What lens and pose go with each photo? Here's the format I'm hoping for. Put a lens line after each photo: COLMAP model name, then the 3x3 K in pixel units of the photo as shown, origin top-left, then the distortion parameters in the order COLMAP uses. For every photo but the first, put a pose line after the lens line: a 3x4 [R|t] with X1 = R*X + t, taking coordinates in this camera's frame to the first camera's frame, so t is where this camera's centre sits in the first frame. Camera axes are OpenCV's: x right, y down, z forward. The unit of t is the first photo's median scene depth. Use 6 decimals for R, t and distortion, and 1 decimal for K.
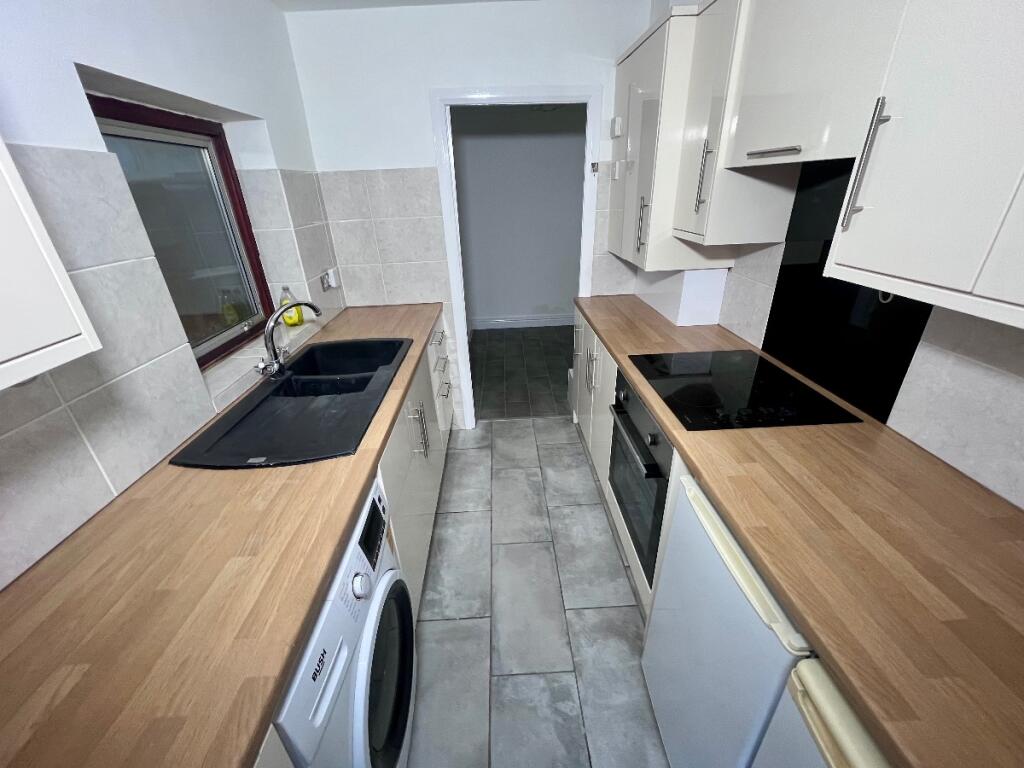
lens RADIAL K [[411.6, 0, 510.3], [0, 411.6, 381.2], [0, 0, 1]] dist [-0.001371, -0.000230]
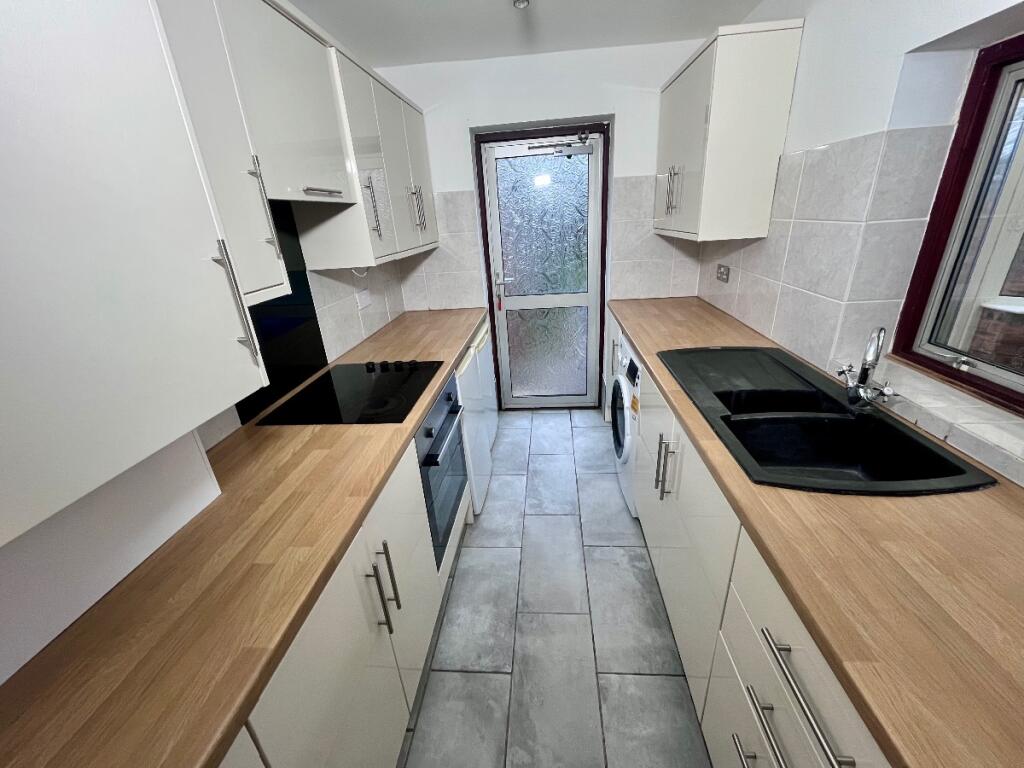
lens RADIAL K [[411.6, 0, 510.3], [0, 411.6, 381.2], [0, 0, 1]] dist [-0.001371, -0.000230]
pose [[-0.987657, 0.047413, 0.149282, -0.040768], [0.142171, 0.671338, 0.727388, -0.687531], [-0.065731, 0.739633, -0.669792, 1.523157]]
